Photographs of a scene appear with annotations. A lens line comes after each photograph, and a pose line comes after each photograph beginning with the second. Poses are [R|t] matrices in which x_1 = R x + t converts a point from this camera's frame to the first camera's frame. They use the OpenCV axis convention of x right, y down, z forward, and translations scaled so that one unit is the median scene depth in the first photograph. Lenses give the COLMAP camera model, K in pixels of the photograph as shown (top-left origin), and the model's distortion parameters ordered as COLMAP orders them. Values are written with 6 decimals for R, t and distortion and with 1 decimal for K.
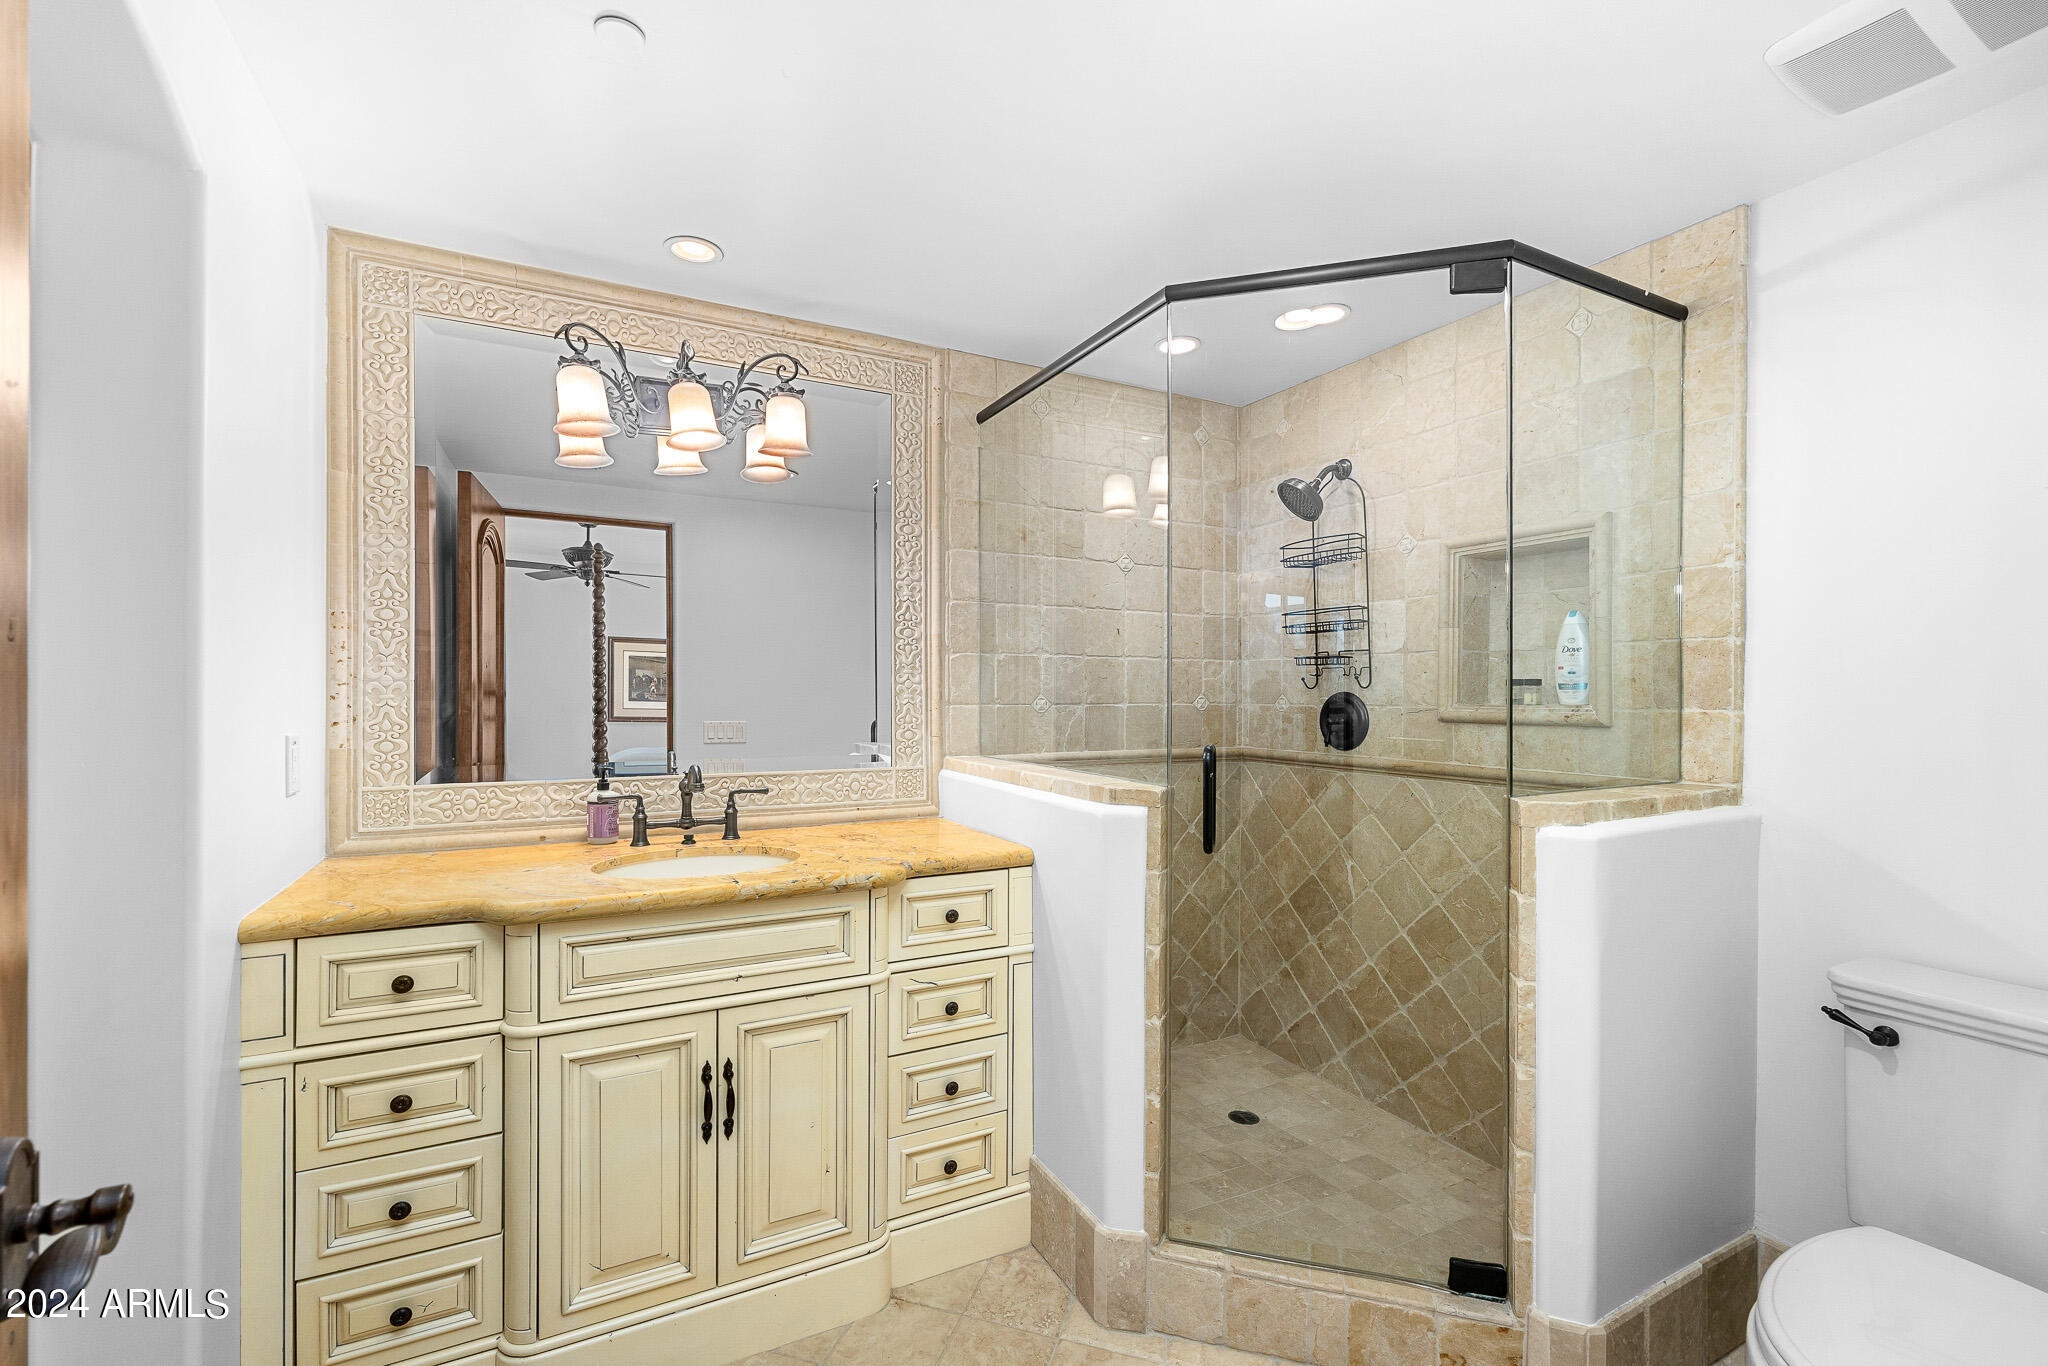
lens RADIAL K [[870.9, 0, 1024.0], [0, 870.9, 683.0], [0, 0, 1]] dist [-0.008916, 0.000065]
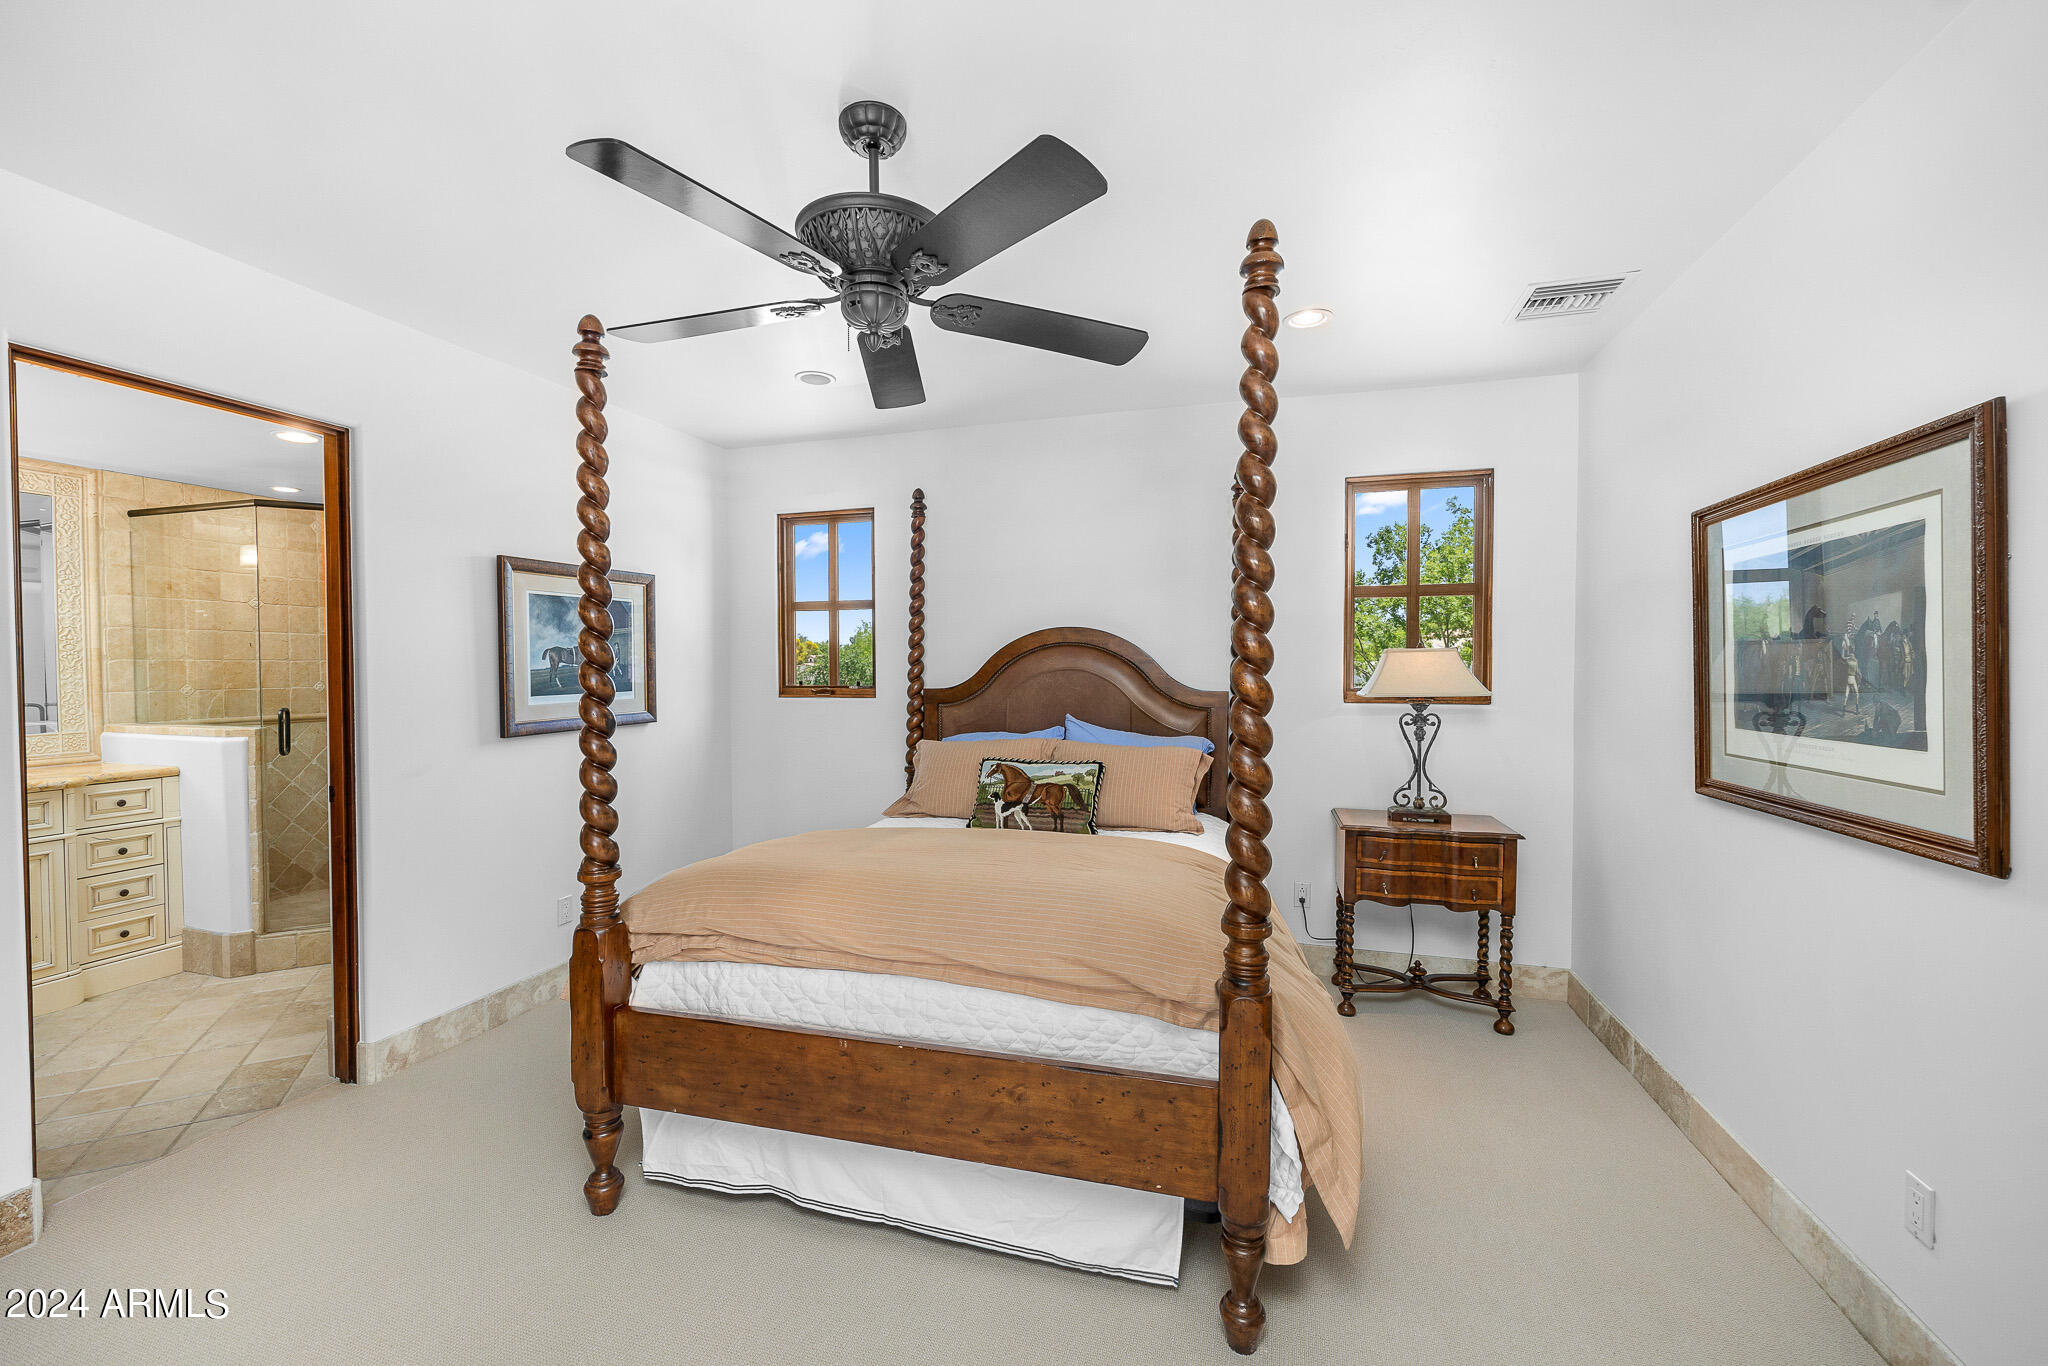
lens RADIAL K [[870.9, 0, 1024.0], [0, 870.9, 683.0], [0, 0, 1]] dist [-0.008916, 0.000065]
pose [[0.718788, -0.019015, 0.694969, 0.023916], [-0.005288, 0.999447, 0.032815, -0.053756], [-0.695209, -0.027262, 0.718291, -1.345145]]
